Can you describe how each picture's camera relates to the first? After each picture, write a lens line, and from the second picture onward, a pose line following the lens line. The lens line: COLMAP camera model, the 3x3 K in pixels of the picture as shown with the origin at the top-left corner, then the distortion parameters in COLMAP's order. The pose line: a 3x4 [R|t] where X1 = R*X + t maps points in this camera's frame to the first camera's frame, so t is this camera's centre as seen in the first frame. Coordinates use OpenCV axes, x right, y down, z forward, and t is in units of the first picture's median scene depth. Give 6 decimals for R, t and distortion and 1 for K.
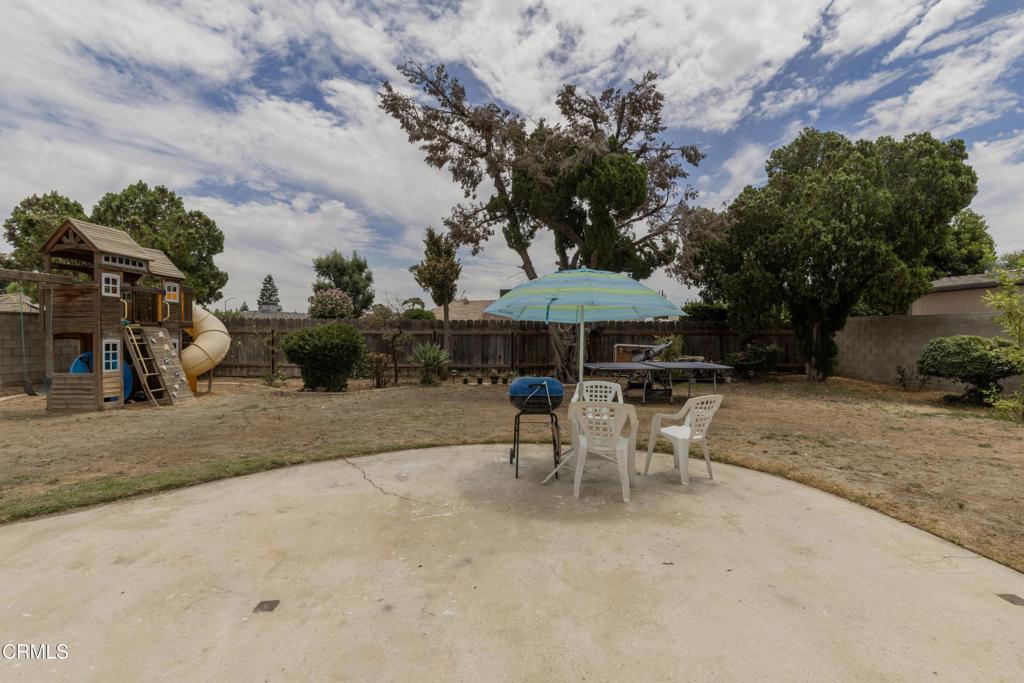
lens RADIAL K [[473.4, 0, 517.9], [0, 473.4, 338.5], [0, 0, 1]] dist [0.003182, 0.000419]
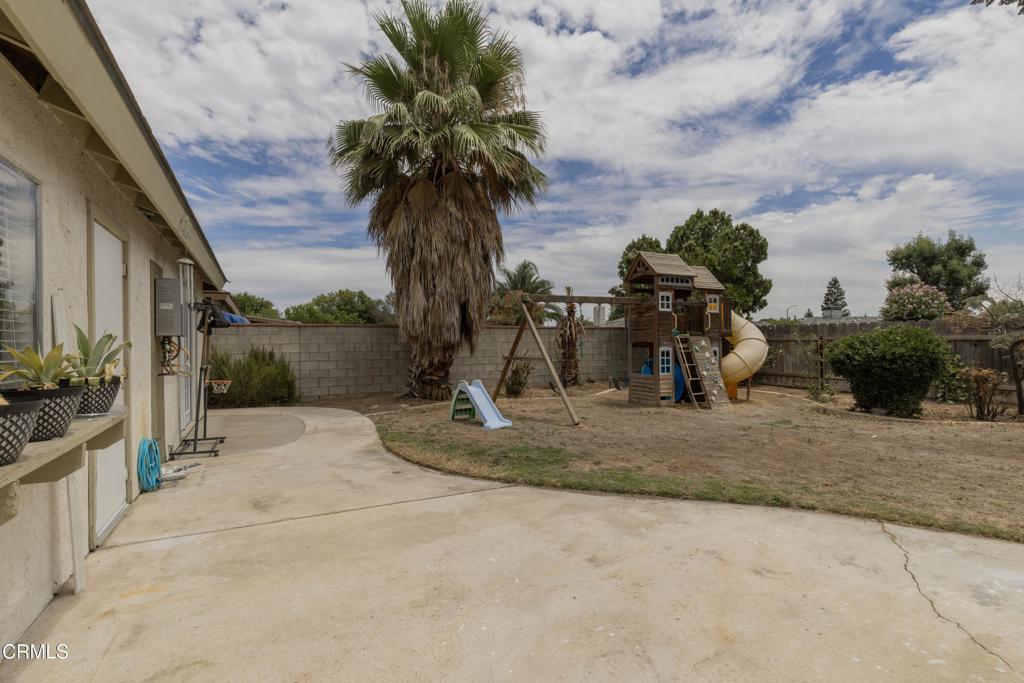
lens RADIAL K [[460.7, 0, 513.7], [0, 460.7, 325.1], [0, 0, 1]] dist [0.005023, 0.000624]
pose [[0.444649, -0.042051, -0.894717, 0.004911], [0.001173, 0.998924, -0.046365, -0.000203], [0.895704, 0.019566, 0.444220, 0.123562]]
